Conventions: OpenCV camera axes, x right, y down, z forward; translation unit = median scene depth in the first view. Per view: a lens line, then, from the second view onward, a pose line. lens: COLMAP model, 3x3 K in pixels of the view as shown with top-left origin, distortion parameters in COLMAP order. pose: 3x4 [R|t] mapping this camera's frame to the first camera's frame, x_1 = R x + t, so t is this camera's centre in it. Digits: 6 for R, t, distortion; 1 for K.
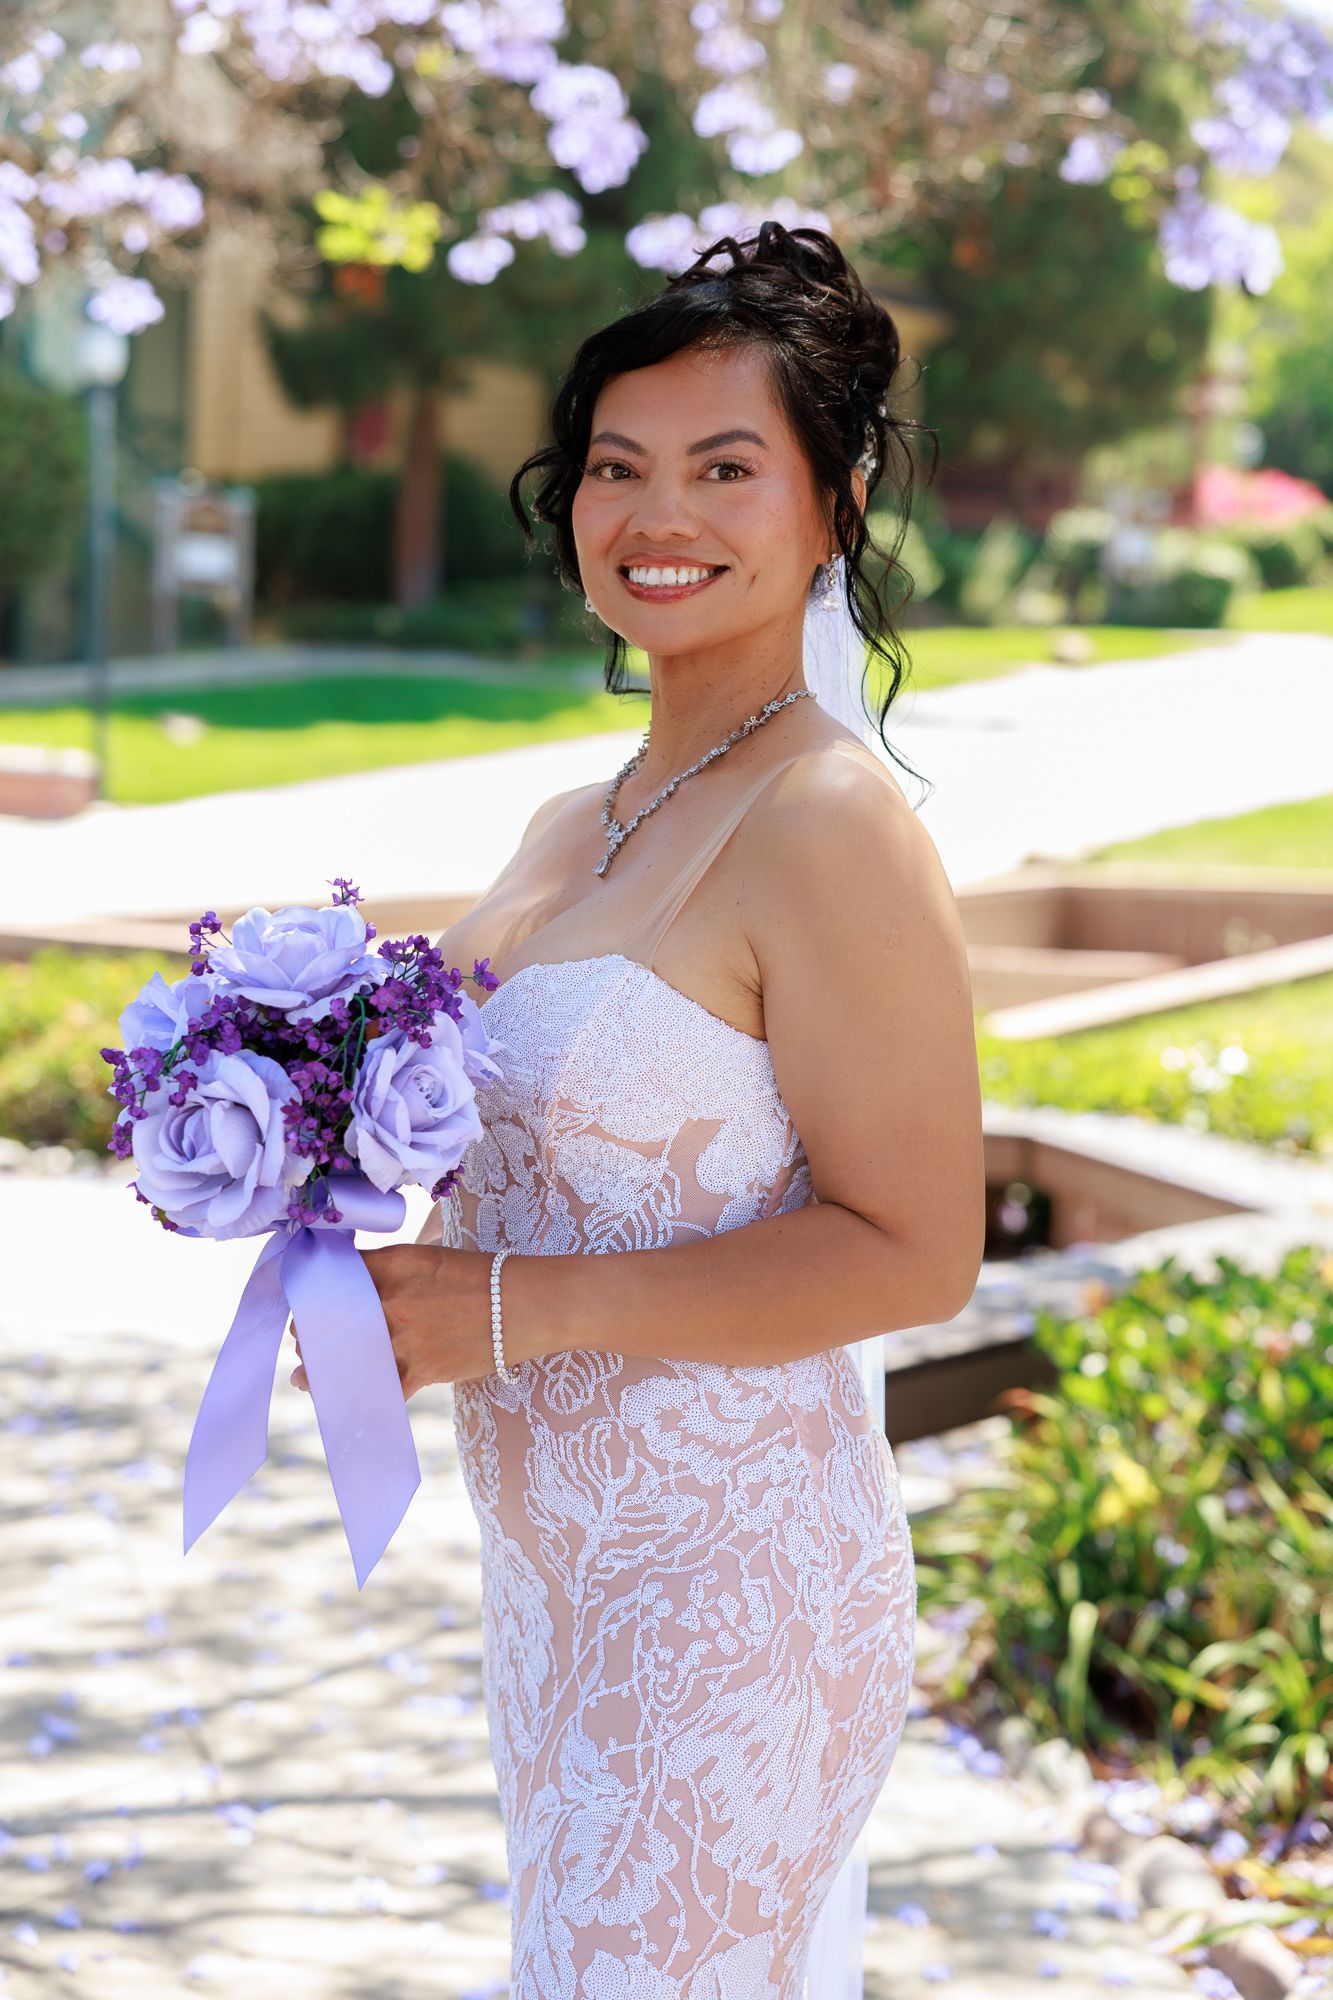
lens RADIAL K [[3752.8, 0, 615.8], [0, 3752.8, 985.2], [0, 0, 1]] dist [0.091300, 0.000000]
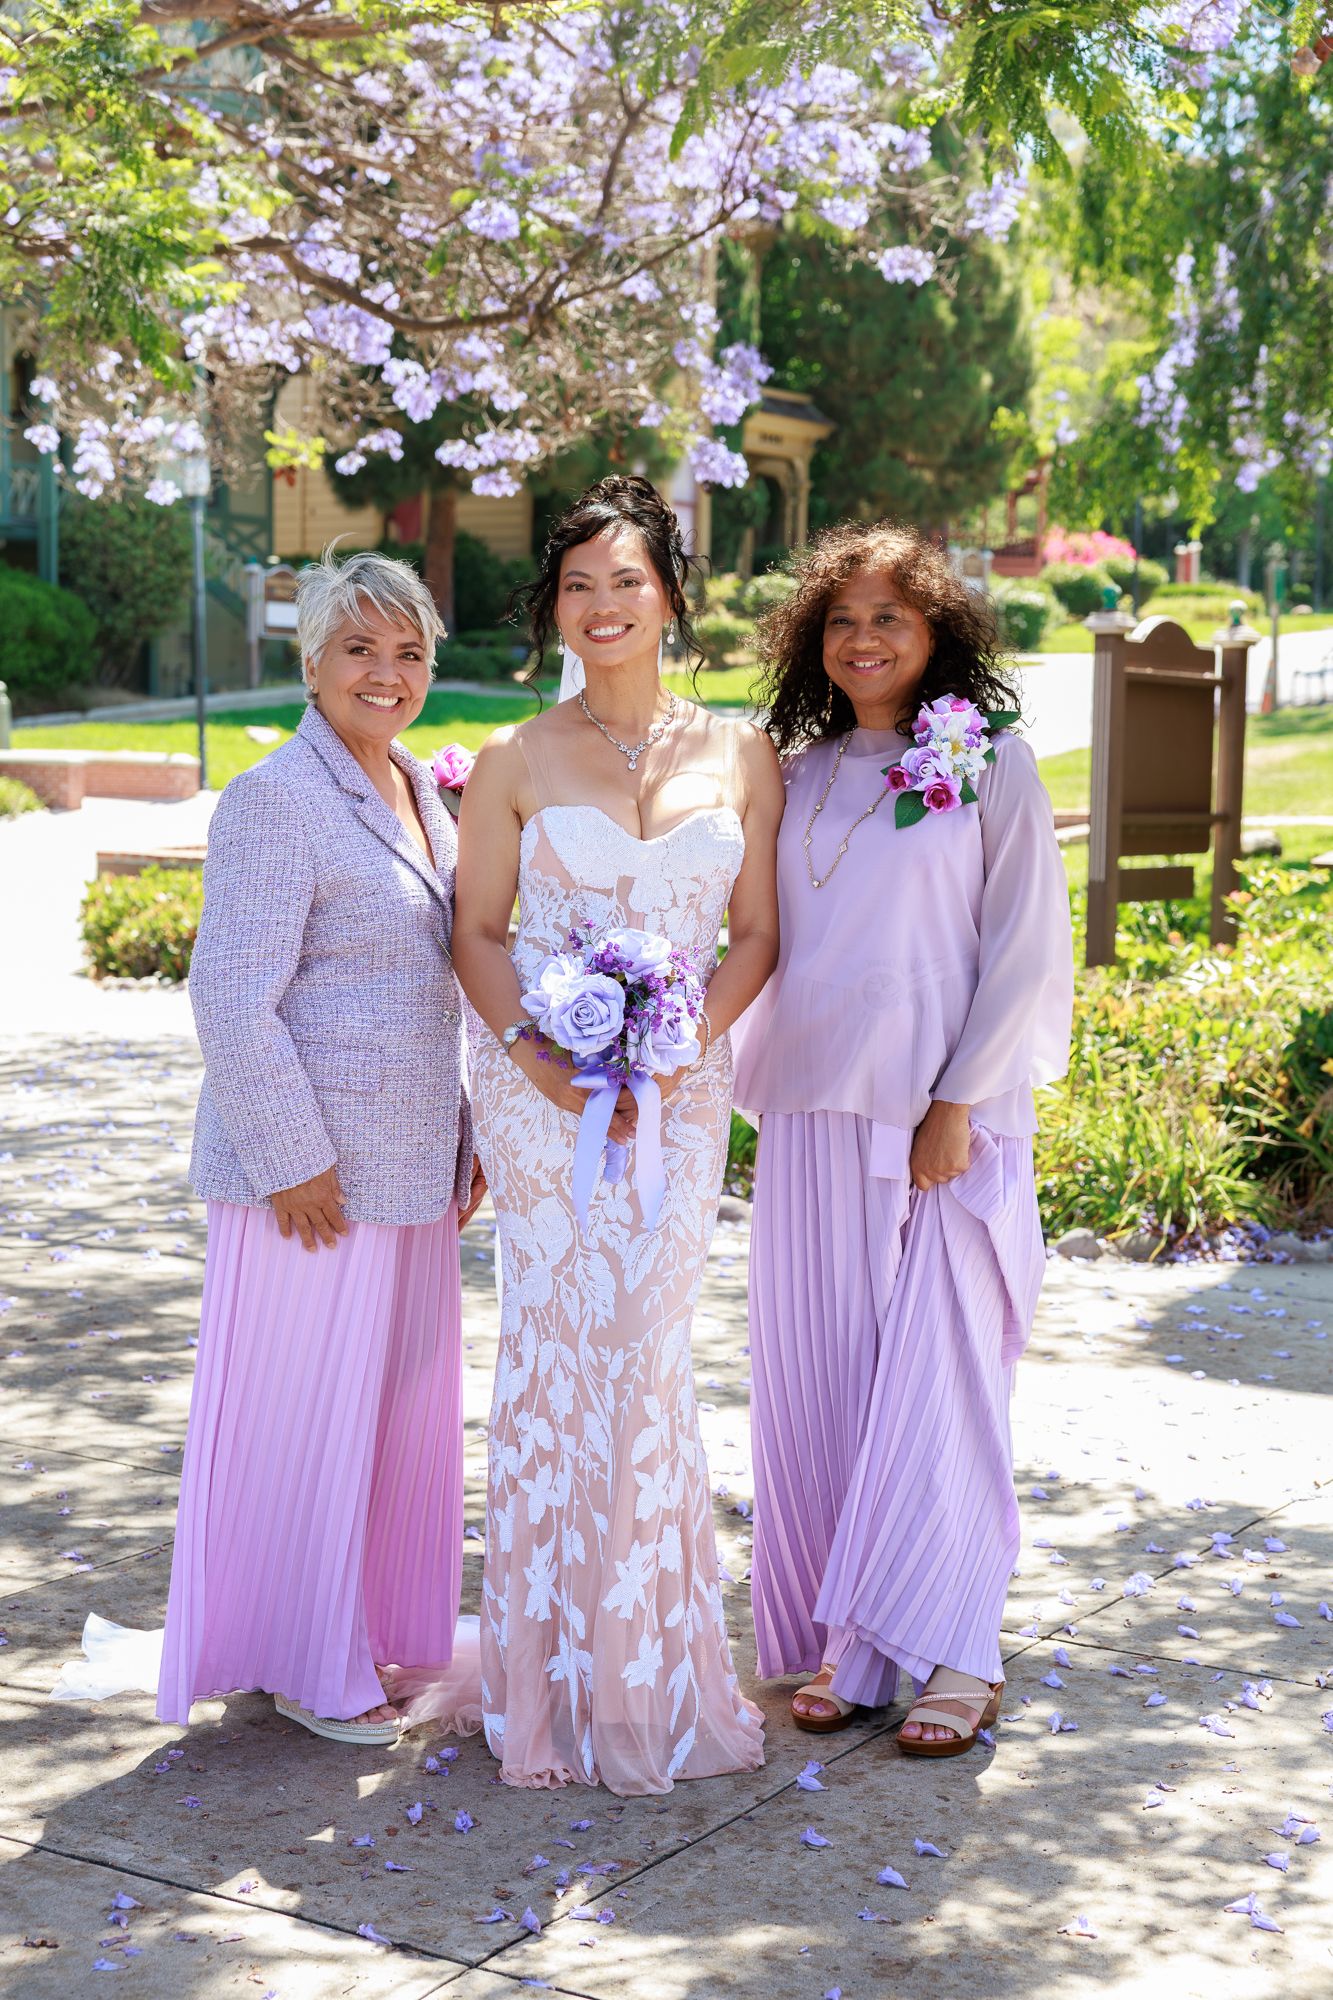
lens RADIAL K [[2858.7, 0, 608.2], [0, 2858.7, 967.9], [0, 0, 1]] dist [0.070869, 0.000000]
pose [[0.999687, -0.024226, -0.006284, 0.085339], [0.024309, 0.999614, 0.013429, 0.036914], [0.005957, -0.013578, 0.999890, -0.382129]]
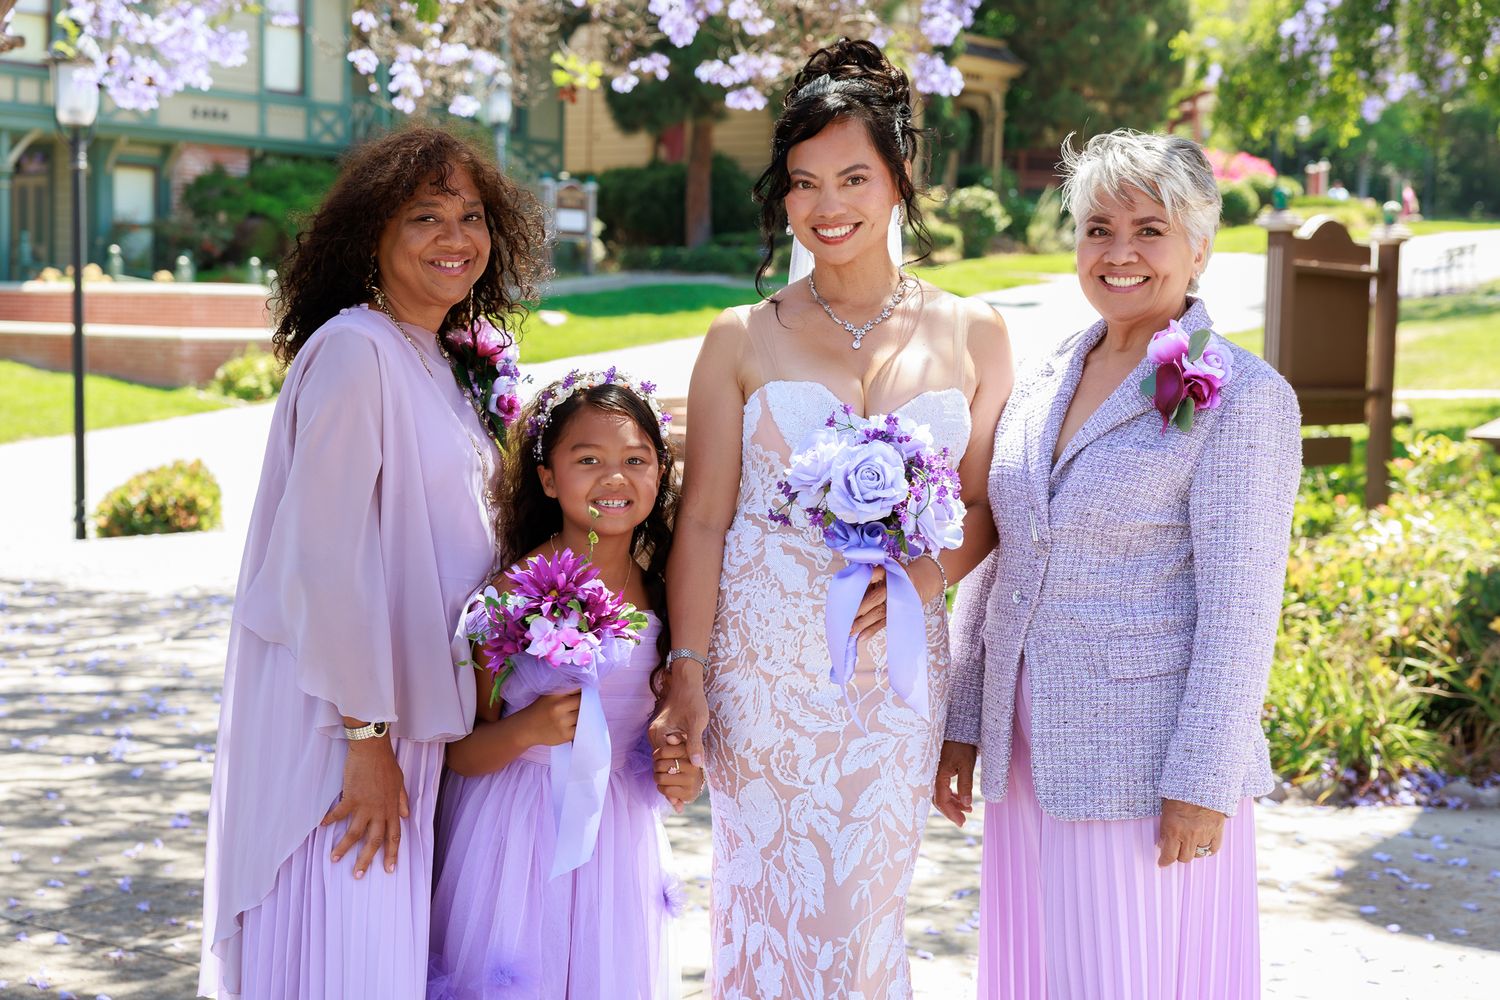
lens RADIAL K [[2318.4, 0, 716.2], [0, 2318.4, 509.4], [0, 0, 1]] dist [0.064597, 0.000000]
pose [[0.998242, -0.015175, -0.057298, 0.085293], [0.015934, 0.999791, 0.012803, 0.032983], [0.057091, -0.013693, 0.998275, -0.313563]]
